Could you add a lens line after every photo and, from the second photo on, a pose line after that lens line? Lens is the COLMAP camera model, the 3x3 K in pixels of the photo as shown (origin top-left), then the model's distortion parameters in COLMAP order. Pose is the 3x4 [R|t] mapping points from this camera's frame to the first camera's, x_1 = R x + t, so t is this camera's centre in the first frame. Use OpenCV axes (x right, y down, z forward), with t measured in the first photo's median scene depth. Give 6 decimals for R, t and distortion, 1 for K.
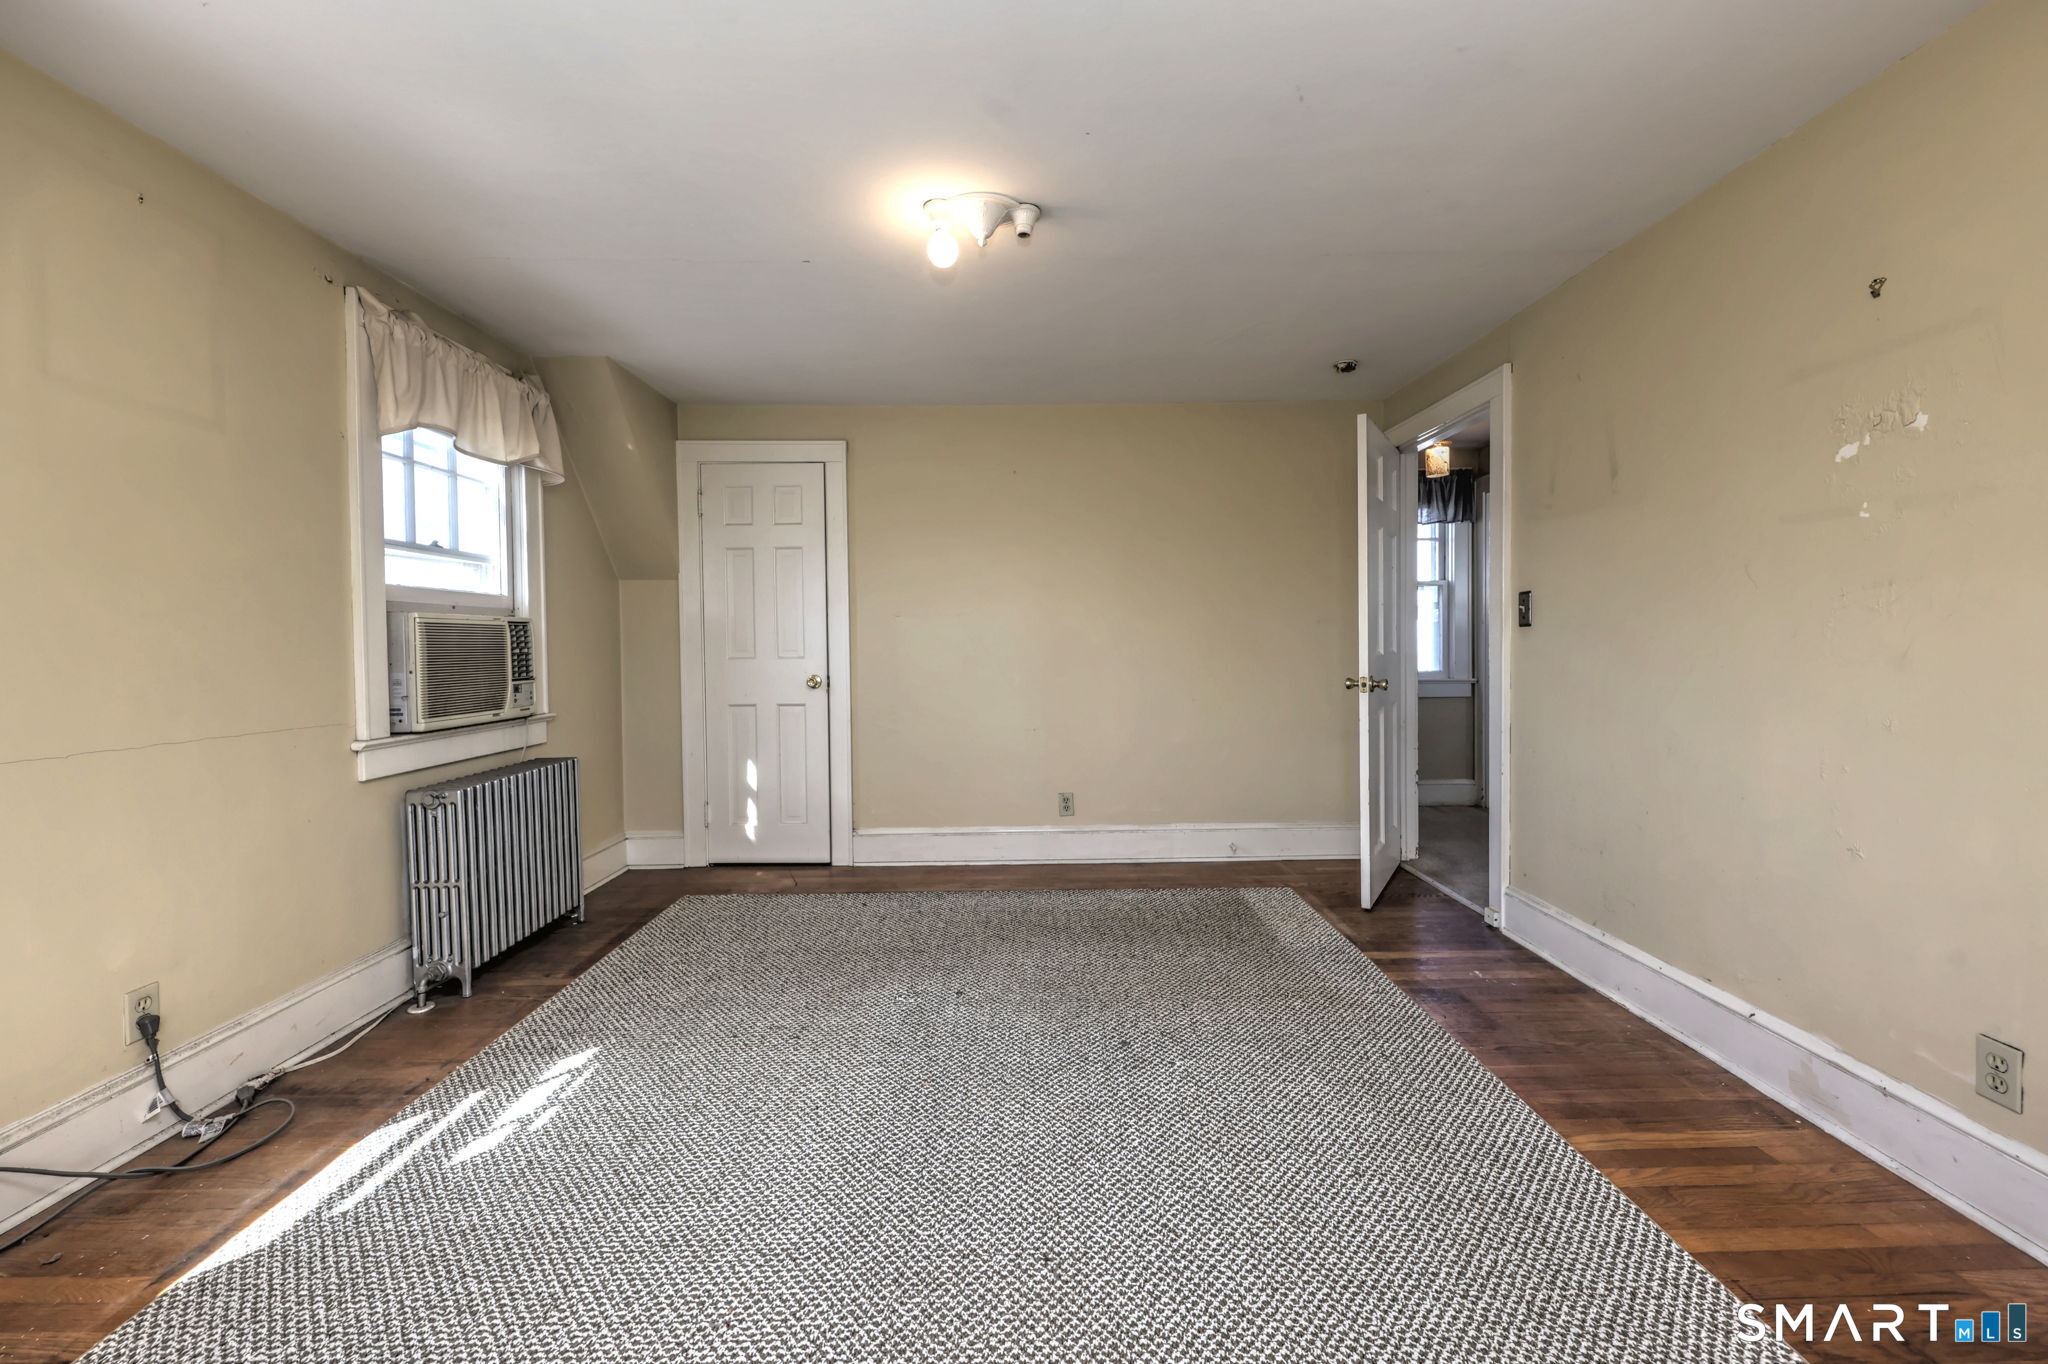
lens RADIAL K [[776.1, 0, 1021.3], [0, 776.1, 670.9], [0, 0, 1]] dist [-0.000690, -0.000278]
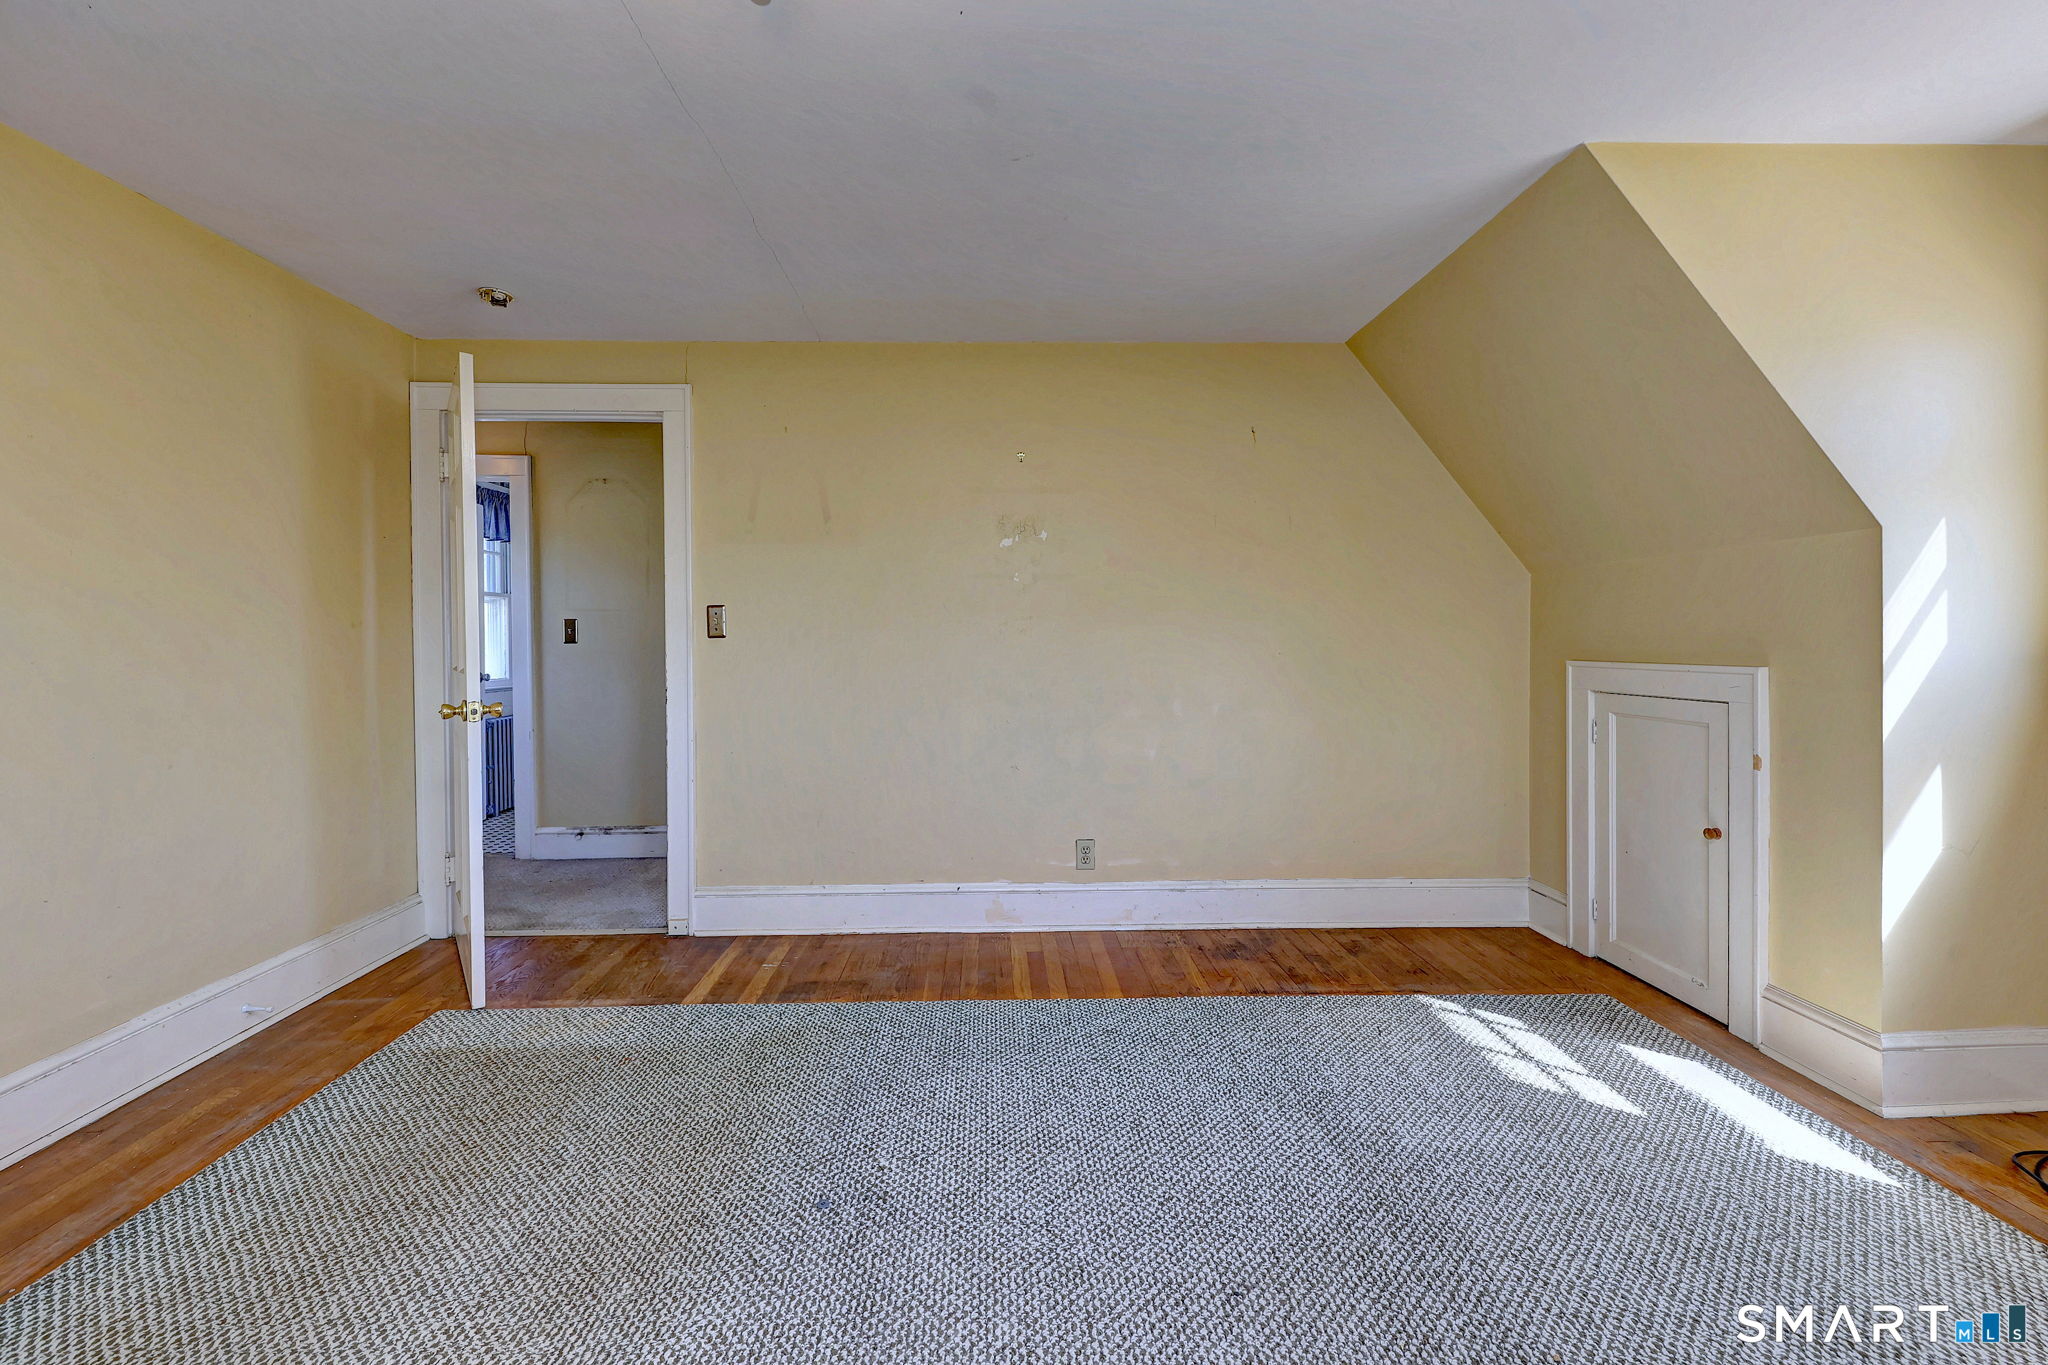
lens RADIAL K [[801.2, 0, 976.7], [0, 801.2, 677.9], [0, 0, 1]] dist [0.001729, -0.000100]
pose [[0.007030, -0.029457, 0.999541, -0.460685], [0.048689, 0.998391, 0.029081, -0.019003], [-0.998789, 0.048462, 0.008453, 0.640349]]
